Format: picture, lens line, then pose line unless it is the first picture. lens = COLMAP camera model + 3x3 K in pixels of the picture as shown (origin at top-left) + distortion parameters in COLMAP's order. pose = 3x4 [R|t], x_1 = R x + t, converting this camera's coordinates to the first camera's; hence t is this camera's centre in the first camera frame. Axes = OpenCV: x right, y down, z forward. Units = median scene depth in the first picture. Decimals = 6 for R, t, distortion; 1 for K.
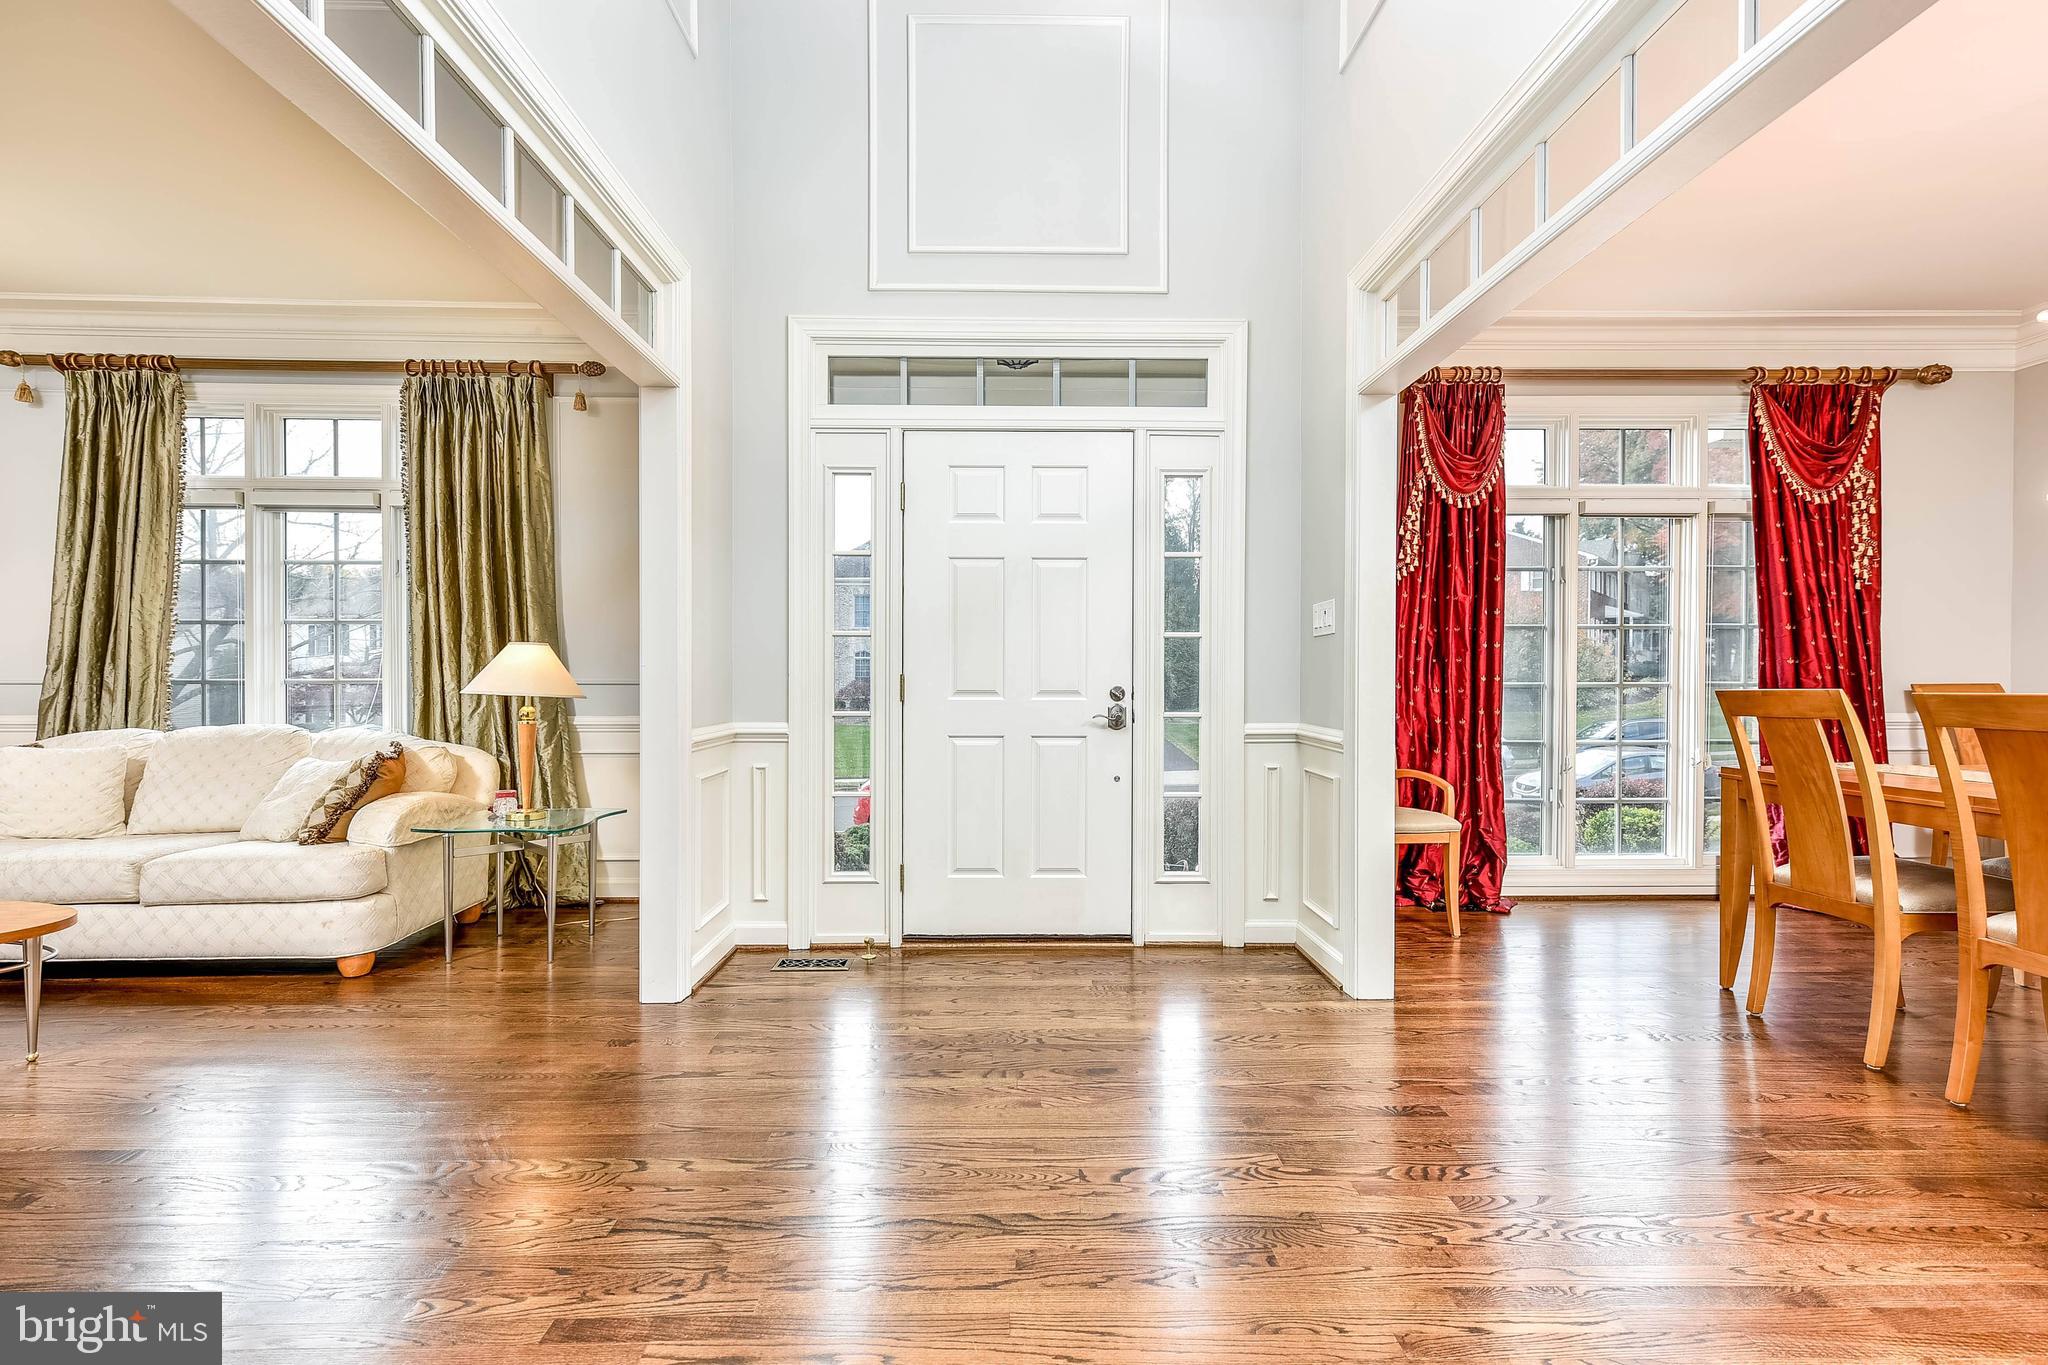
lens RADIAL K [[920.3, 0, 1017.0], [0, 920.3, 687.7], [0, 0, 1]] dist [0.008689, -0.000119]
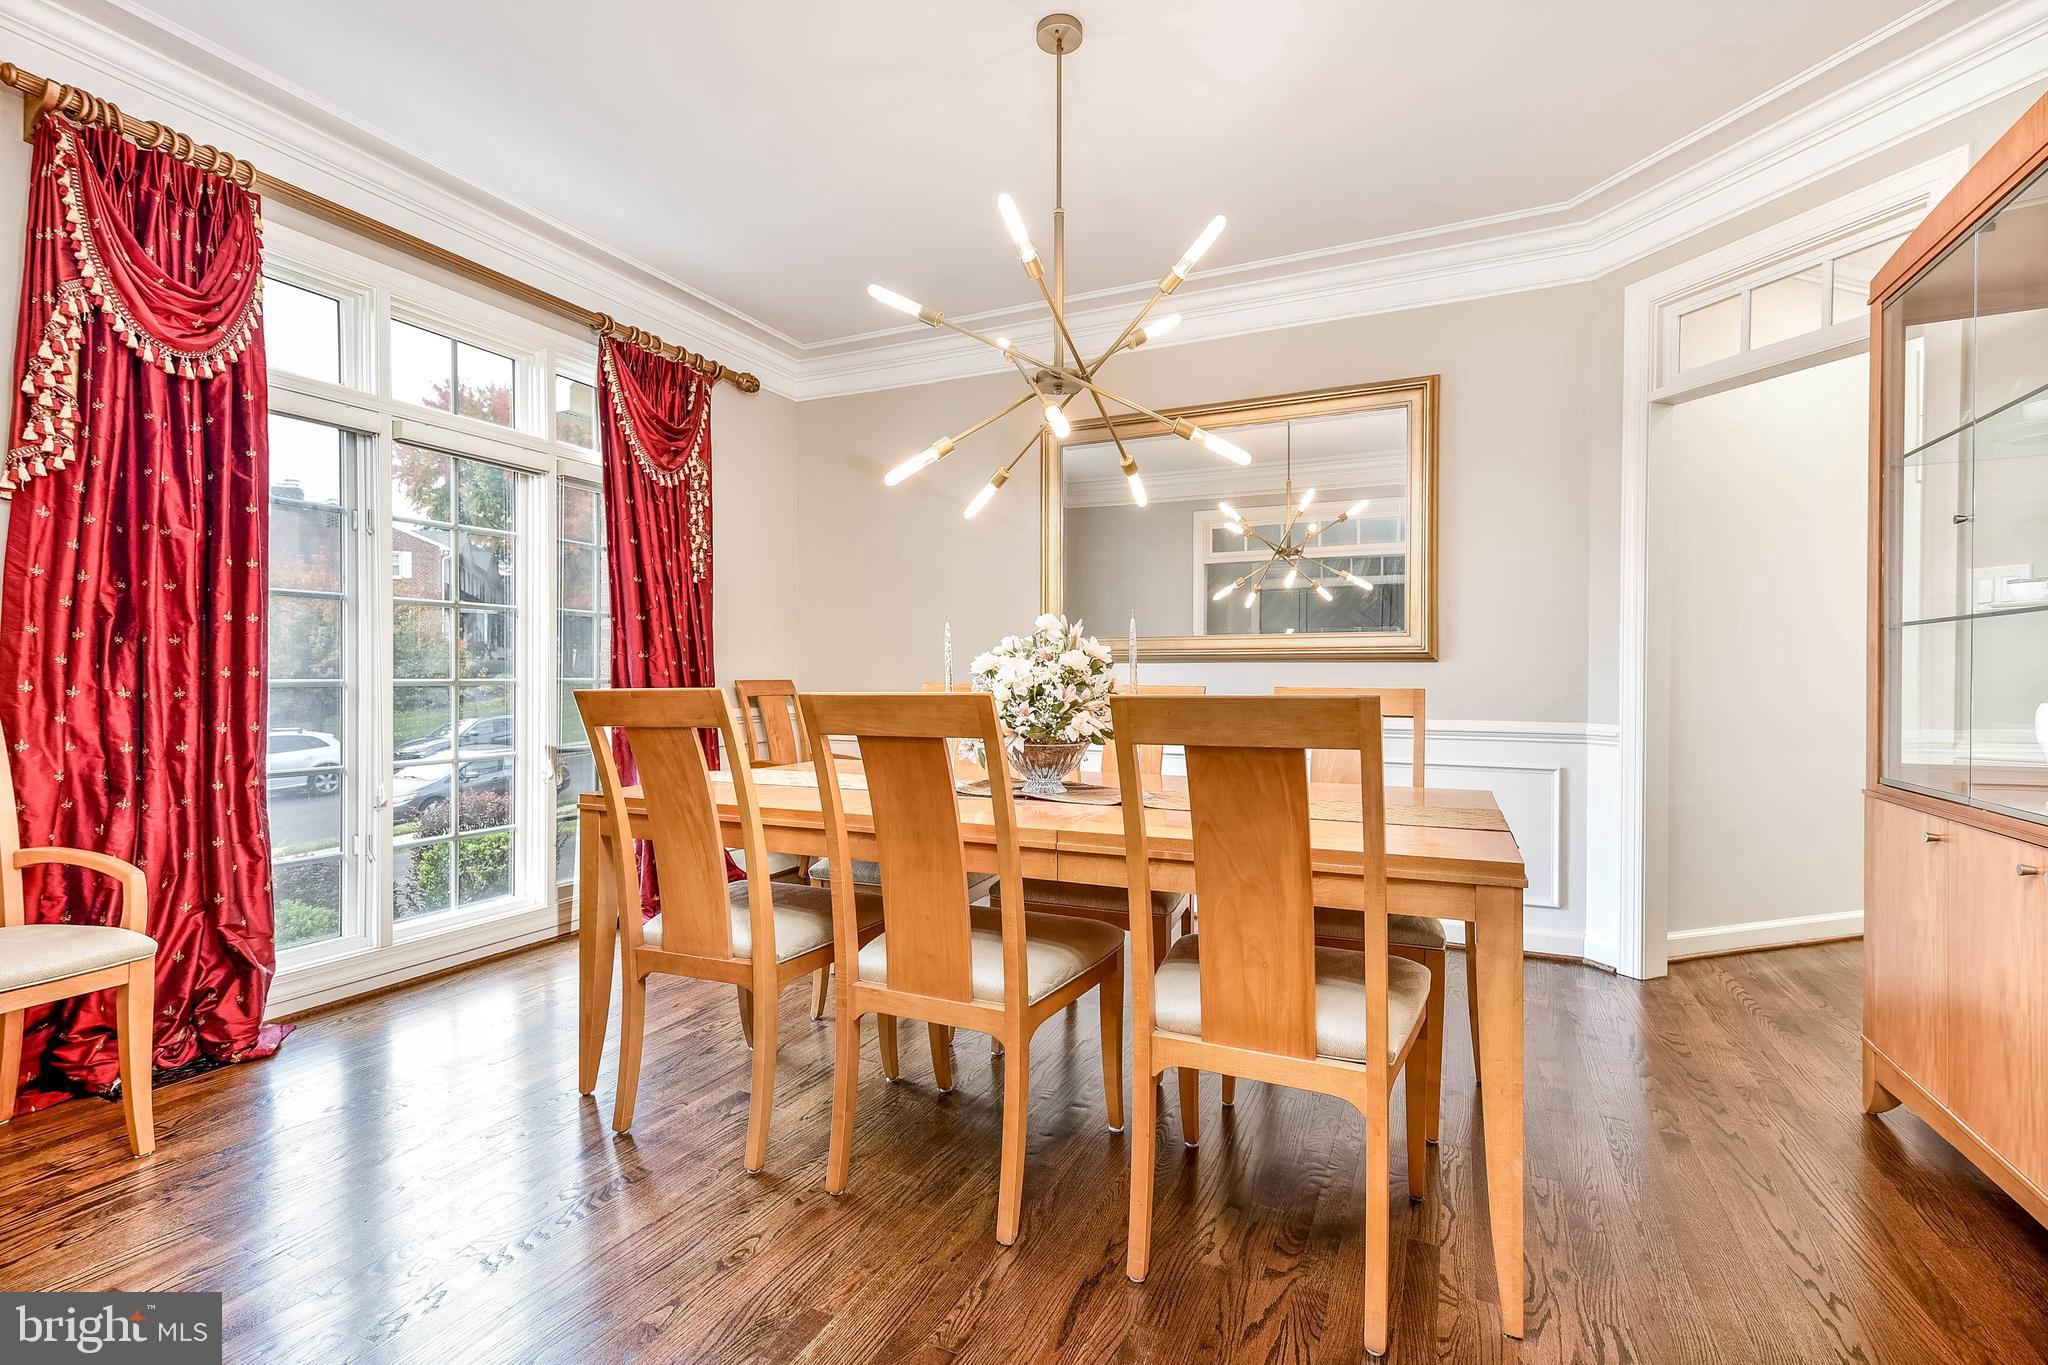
lens RADIAL K [[920.3, 0, 1017.0], [0, 920.3, 687.7], [0, 0, 1]] dist [0.008689, -0.000119]
pose [[0.447213, -0.009627, 0.894375, 0.197517], [0.005682, 0.999952, 0.007922, -0.001833], [-0.894409, 0.001539, 0.447247, 0.272153]]
